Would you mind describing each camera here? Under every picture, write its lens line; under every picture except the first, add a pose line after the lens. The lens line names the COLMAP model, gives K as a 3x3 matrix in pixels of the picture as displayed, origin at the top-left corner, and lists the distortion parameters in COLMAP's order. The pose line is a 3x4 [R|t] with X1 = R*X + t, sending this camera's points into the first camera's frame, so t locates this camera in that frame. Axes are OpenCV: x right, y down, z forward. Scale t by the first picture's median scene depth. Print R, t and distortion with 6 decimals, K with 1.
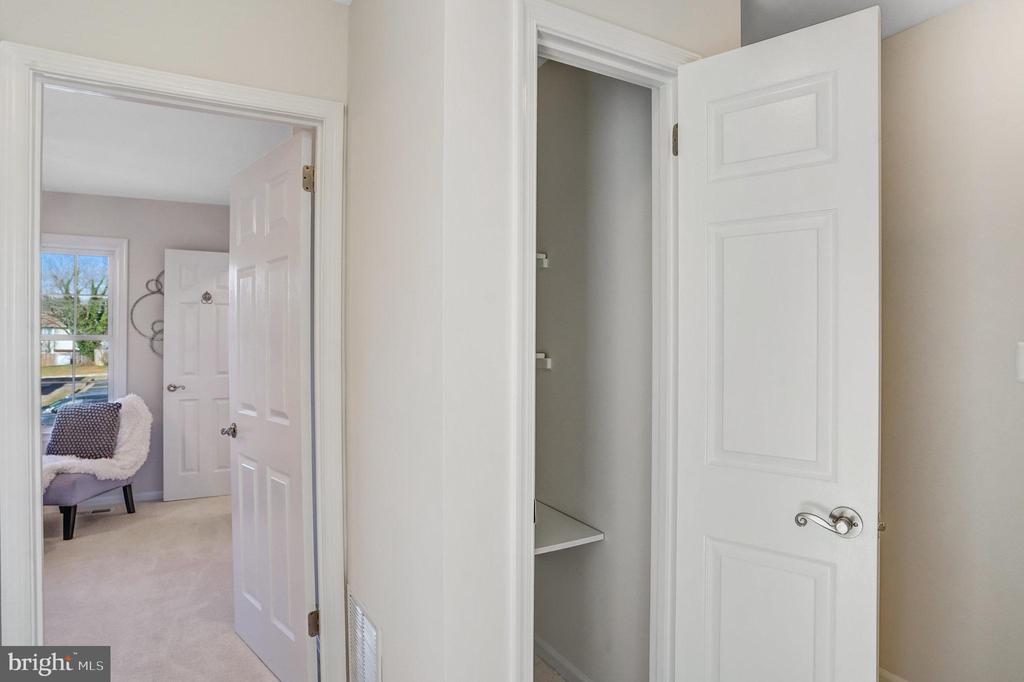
lens RADIAL K [[585.3, 0, 512.0], [0, 585.3, 341.0], [0, 0, 1]] dist [-0.002690, -0.000950]
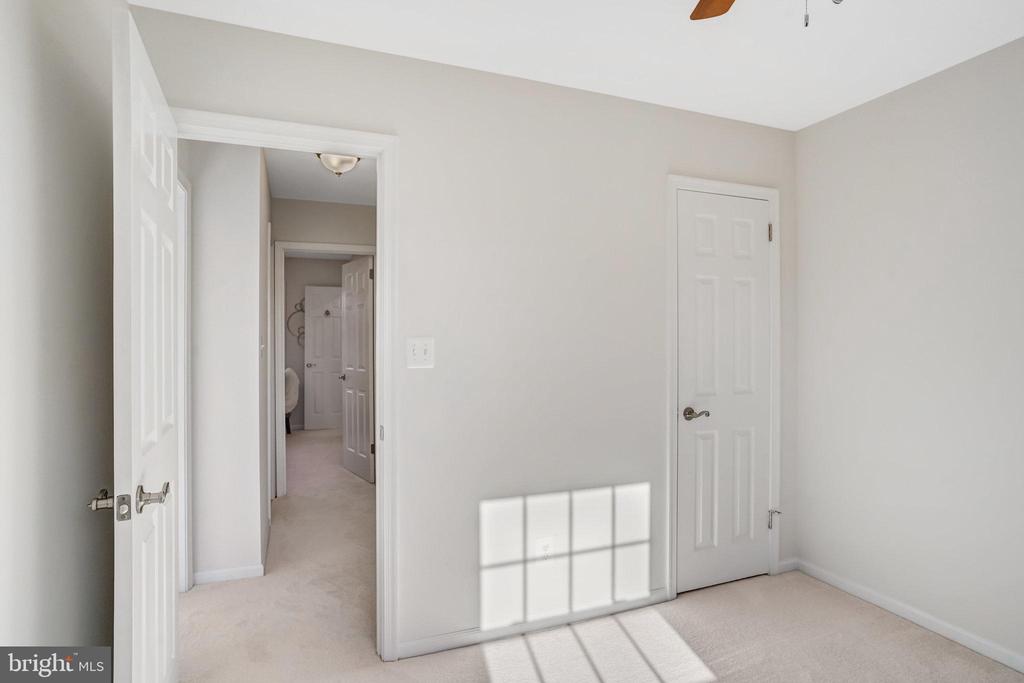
lens RADIAL K [[560.8, 0, 512.0], [0, 560.8, 341.5], [0, 0, 1]] dist [0.000270, 0.001934]
pose [[0.989391, -0.001095, -0.145274, 0.264615], [0.001729, 0.999990, 0.004237, 0.002968], [0.145268, -0.004443, 0.989382, -0.575314]]
